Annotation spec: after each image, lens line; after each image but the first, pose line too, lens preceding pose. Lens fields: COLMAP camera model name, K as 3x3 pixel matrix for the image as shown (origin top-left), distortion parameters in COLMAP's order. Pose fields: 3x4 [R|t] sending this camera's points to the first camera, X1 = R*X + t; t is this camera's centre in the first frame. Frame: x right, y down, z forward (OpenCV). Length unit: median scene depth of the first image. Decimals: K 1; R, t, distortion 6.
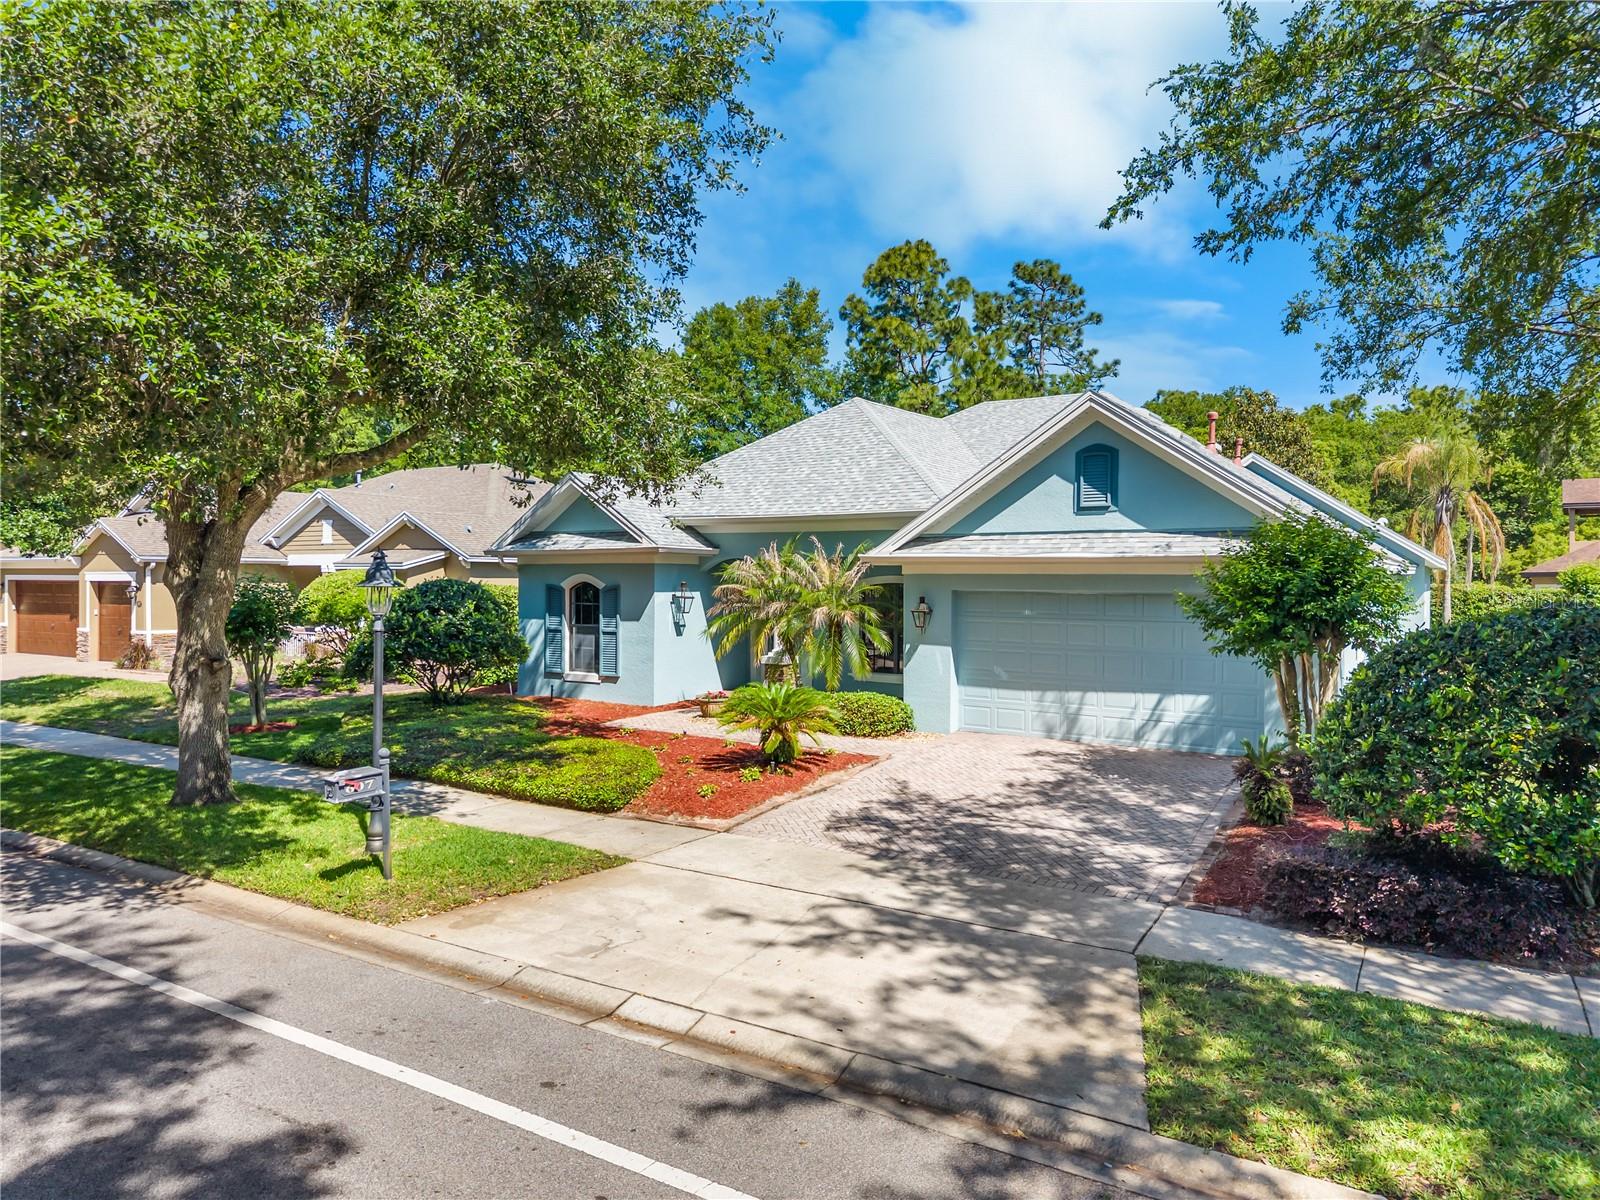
lens RADIAL K [[1070.2, 0, 780.1], [0, 1070.2, 603.3], [0, 0, 1]] dist [0.023388, -0.025323]
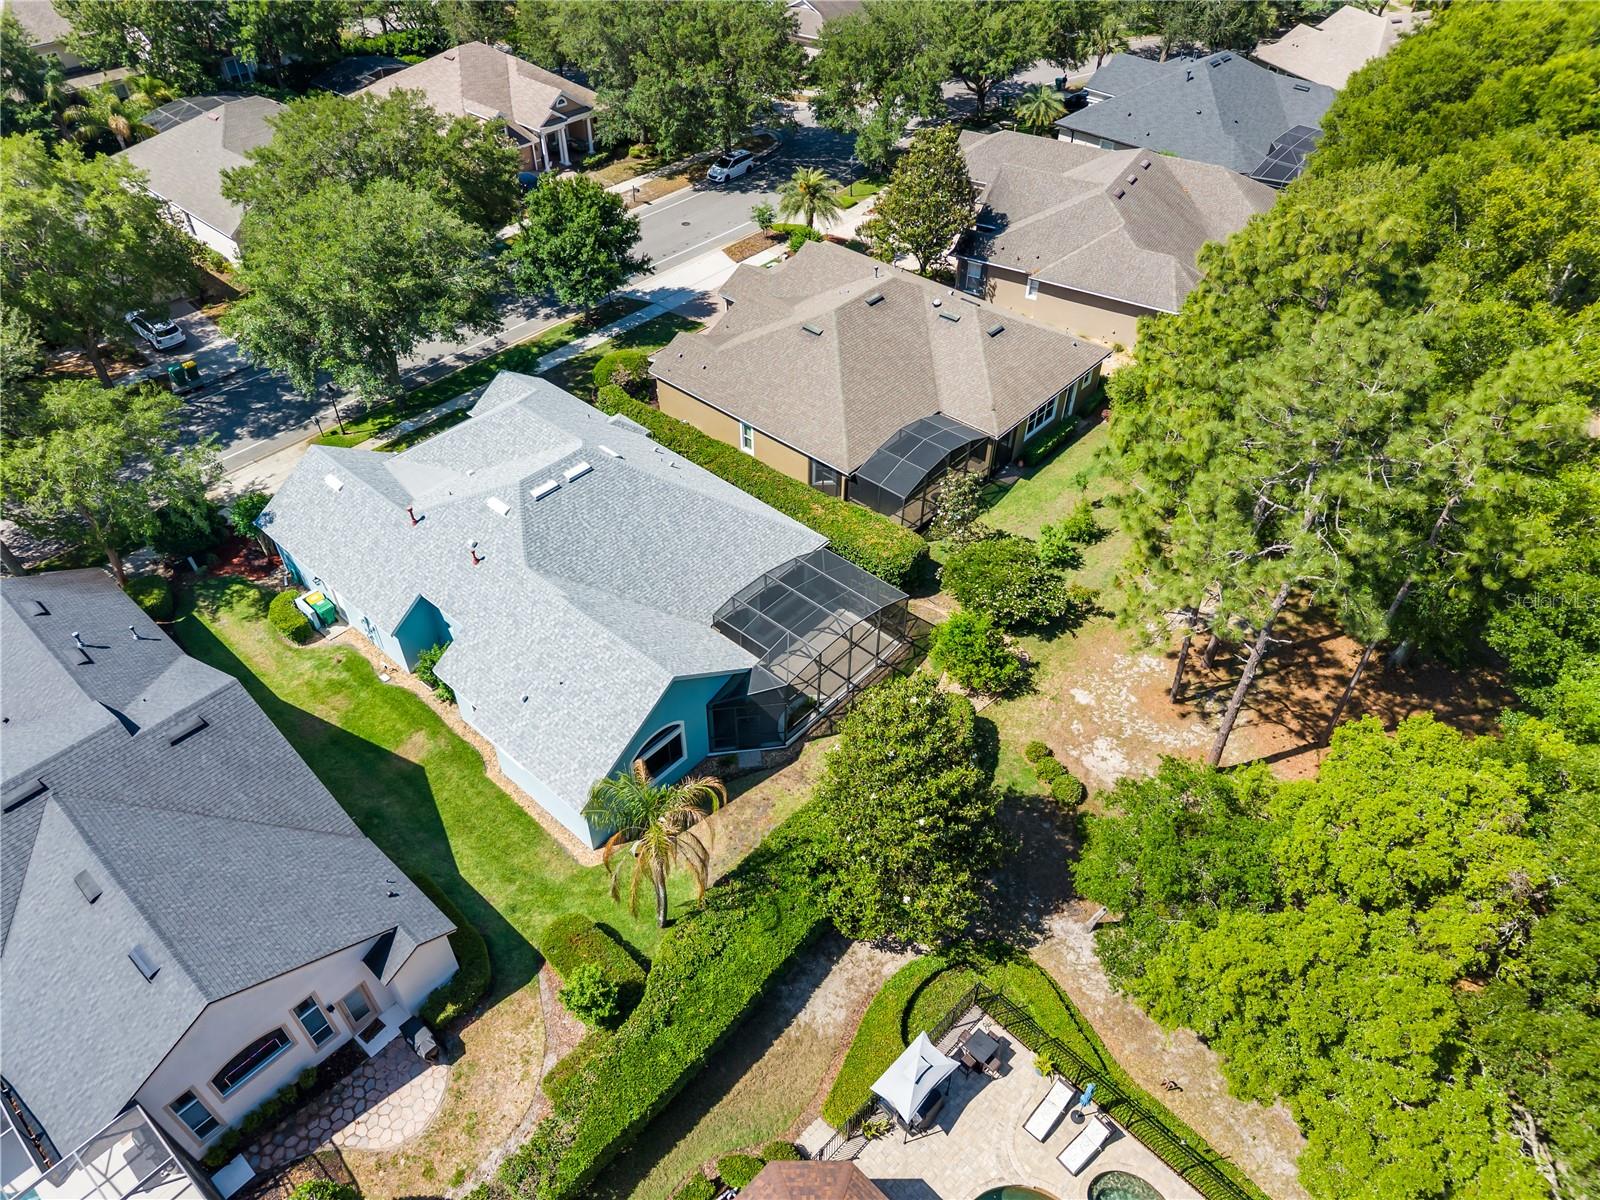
lens RADIAL K [[1070.2, 0, 802.5], [0, 1070.2, 608.1], [0, 0, 1]] dist [0.023388, -0.025323]
pose [[-0.150898, 0.660615, -0.735403, 2.204410], [-0.035281, 0.739848, 0.671848, -1.646023], [0.987920, 0.127327, -0.088334, 2.274035]]
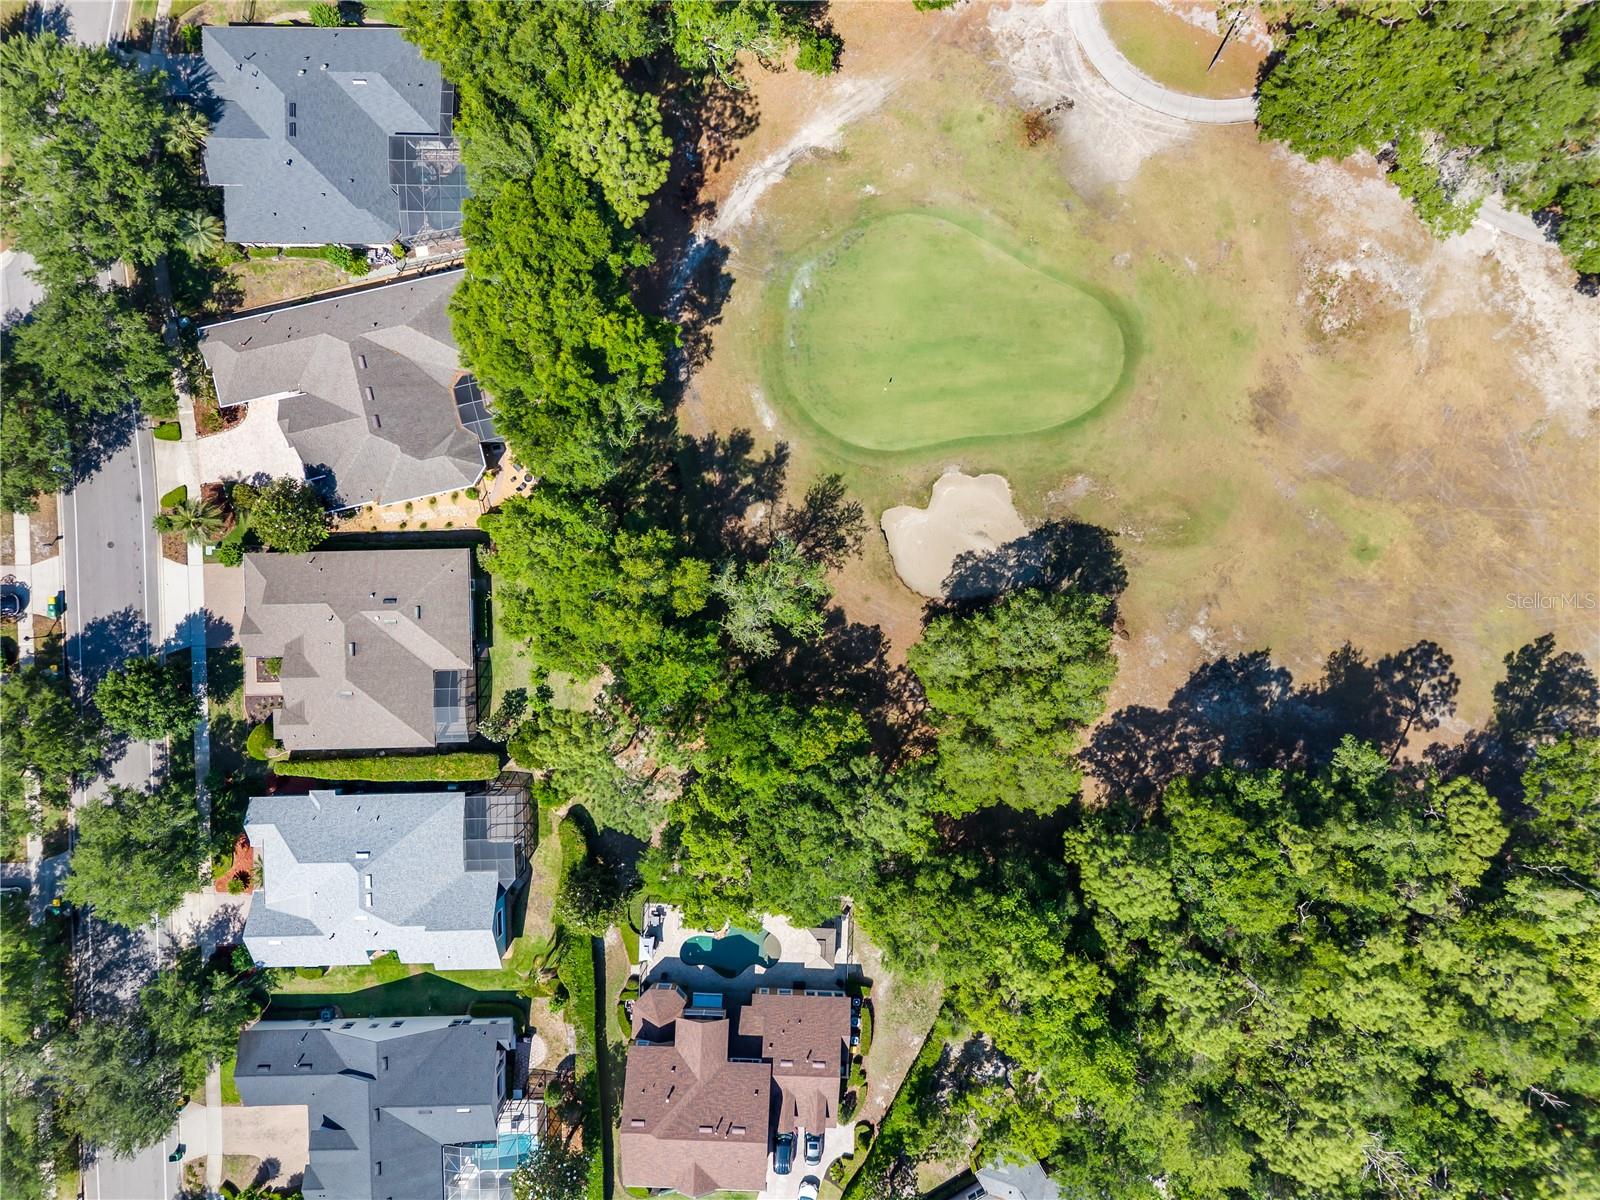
lens RADIAL K [[1070.2, 0, 798.2], [0, 1070.2, 603.9], [0, 0, 1]] dist [0.023388, -0.025323]
pose [[0.557964, 0.829865, 0.000399, 0.400230], [-0.014722, 0.009417, 0.999847, -5.512578], [0.829734, -0.557885, 0.017472, 3.924976]]
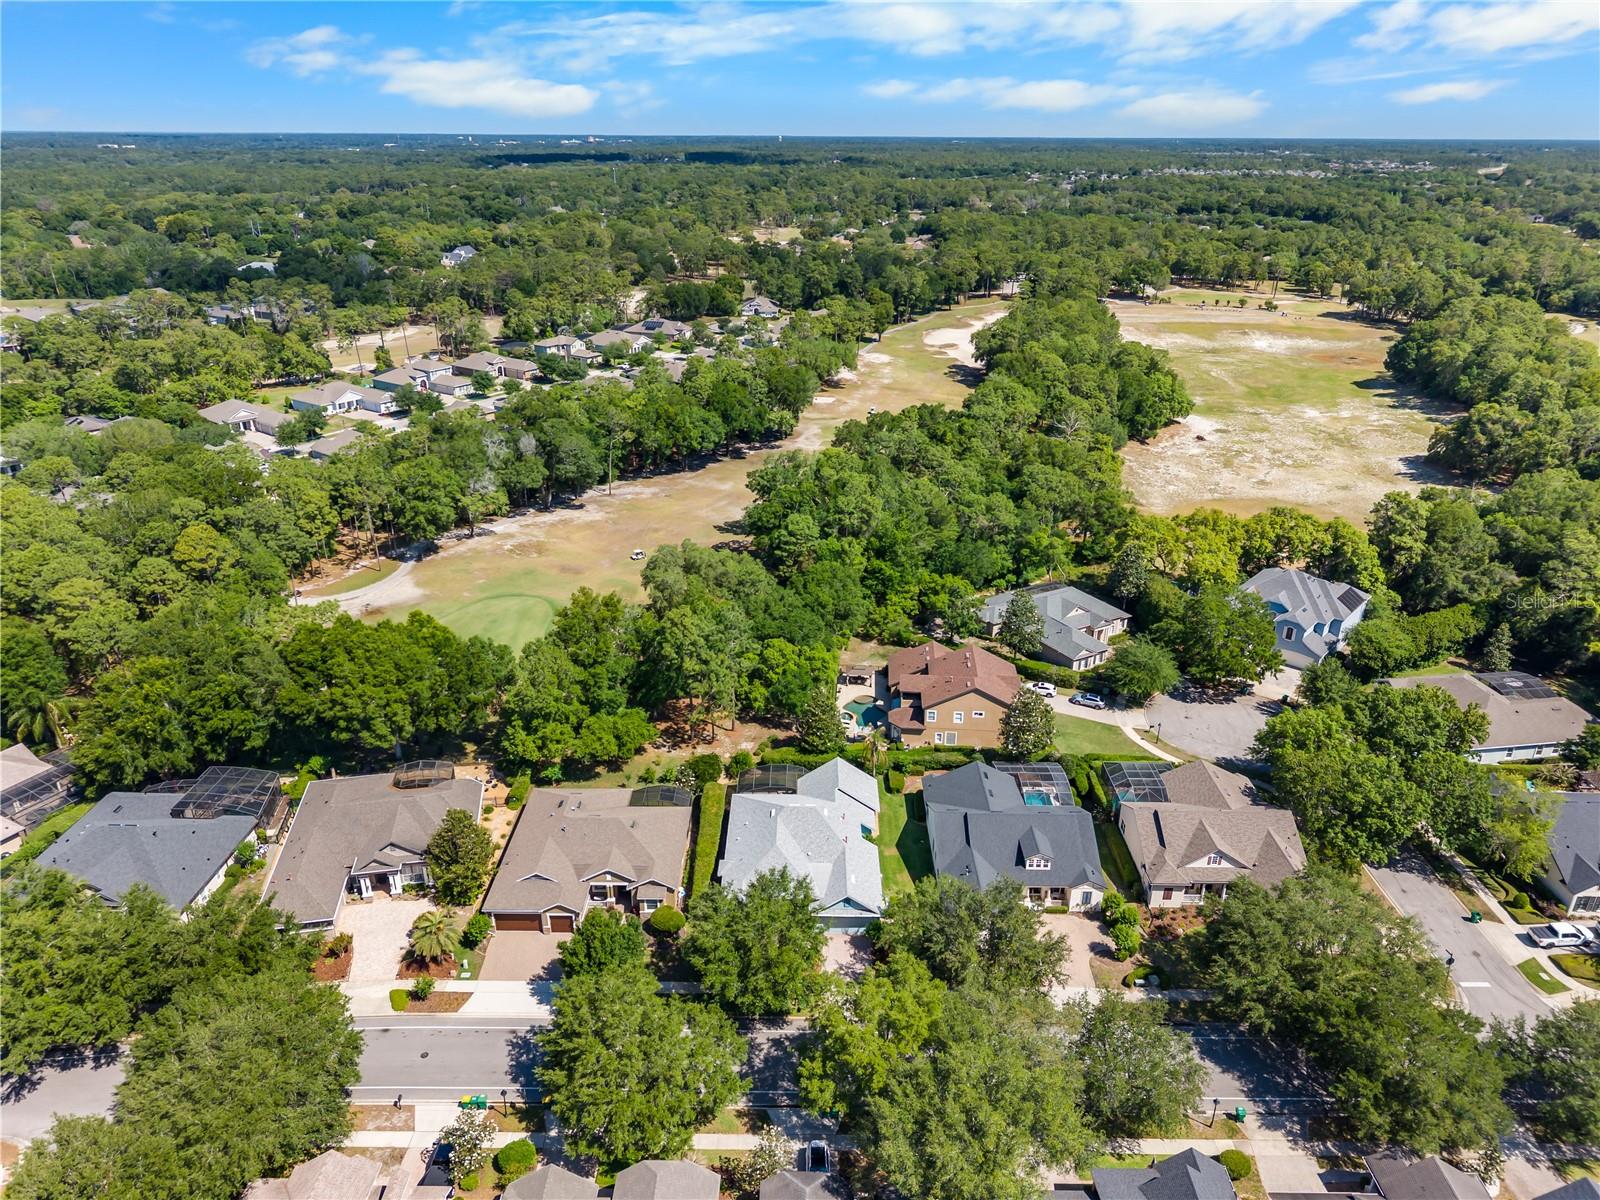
lens RADIAL K [[1070.2, 0, 796.1], [0, 1070.2, 599.8], [0, 0, 1]] dist [0.023388, -0.025323]
pose [[0.849067, -0.224919, 0.478013, -2.273787], [0.024181, 0.920438, 0.390140, -3.717755], [-0.527731, -0.319696, 0.786952, -2.868066]]
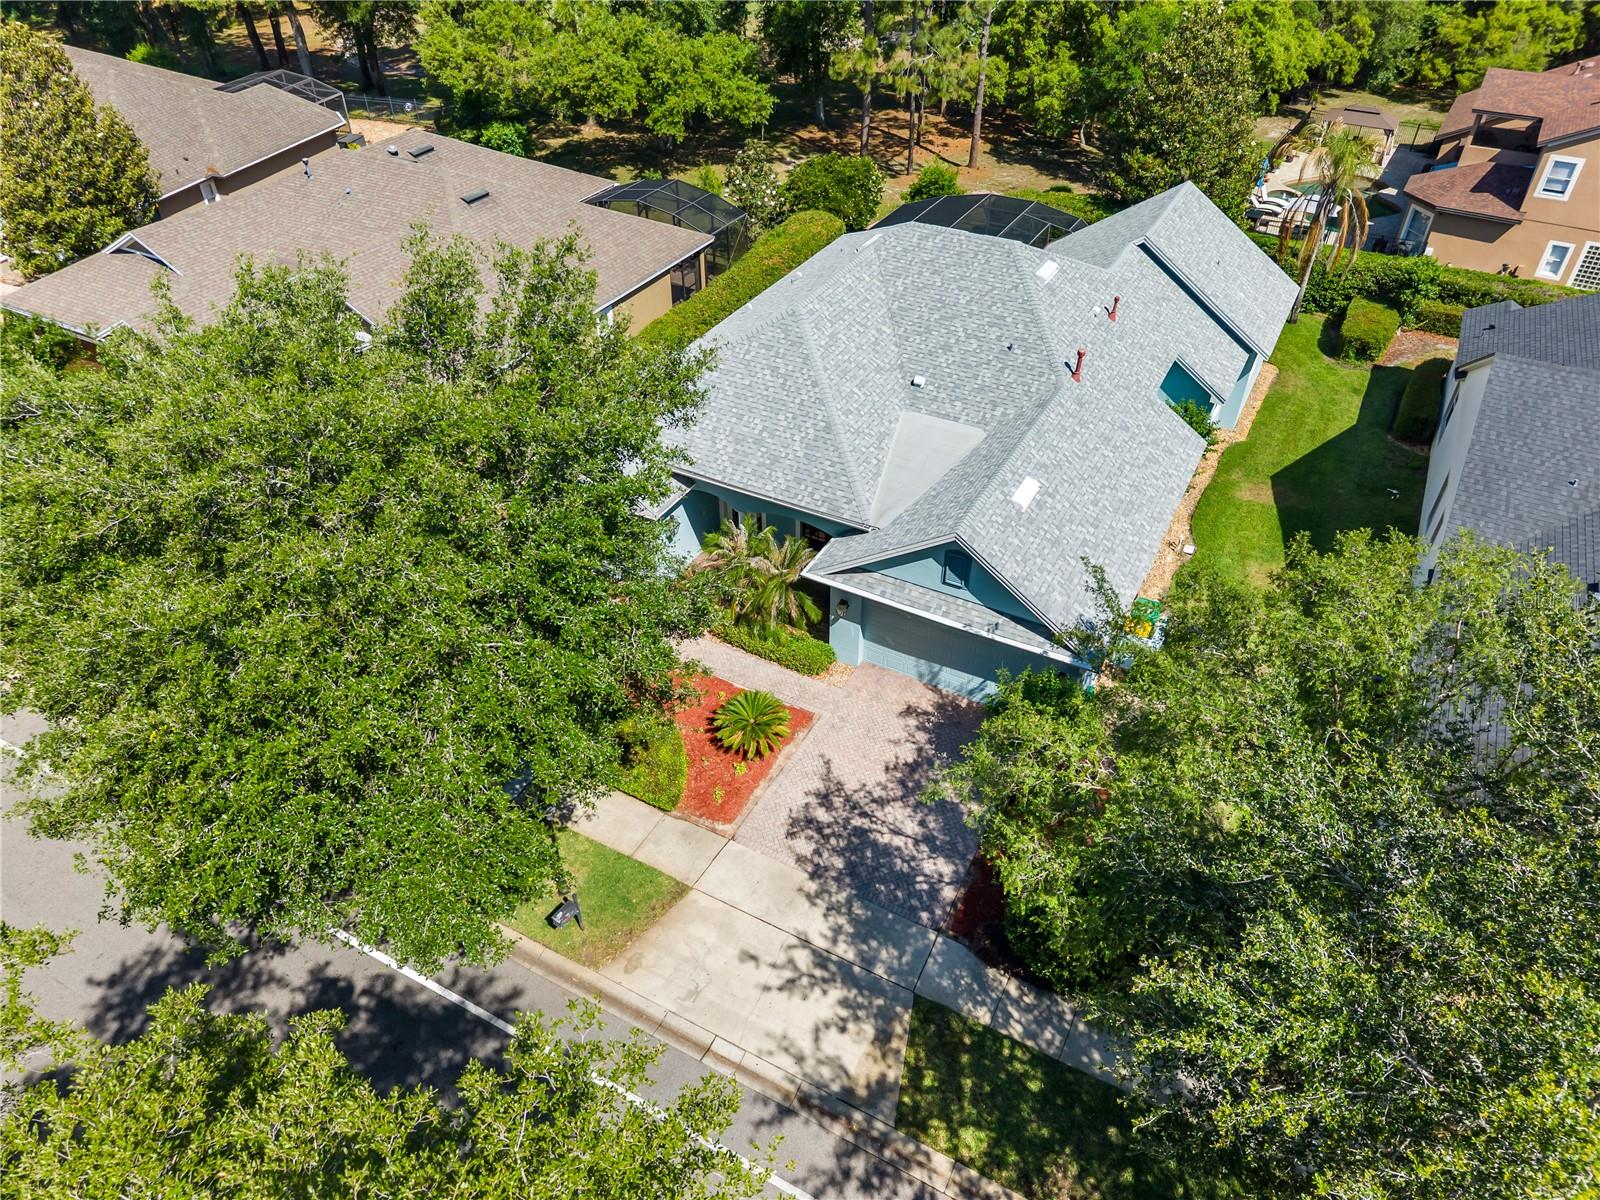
lens RADIAL K [[1070.2, 0, 775.5], [0, 1070.2, 602.9], [0, 0, 1]] dist [0.023388, -0.025323]
pose [[0.997892, -0.052259, 0.038480, -0.019446], [0.017981, 0.792357, 0.609792, -0.860563], [-0.062357, -0.607815, 0.791627, -0.177431]]
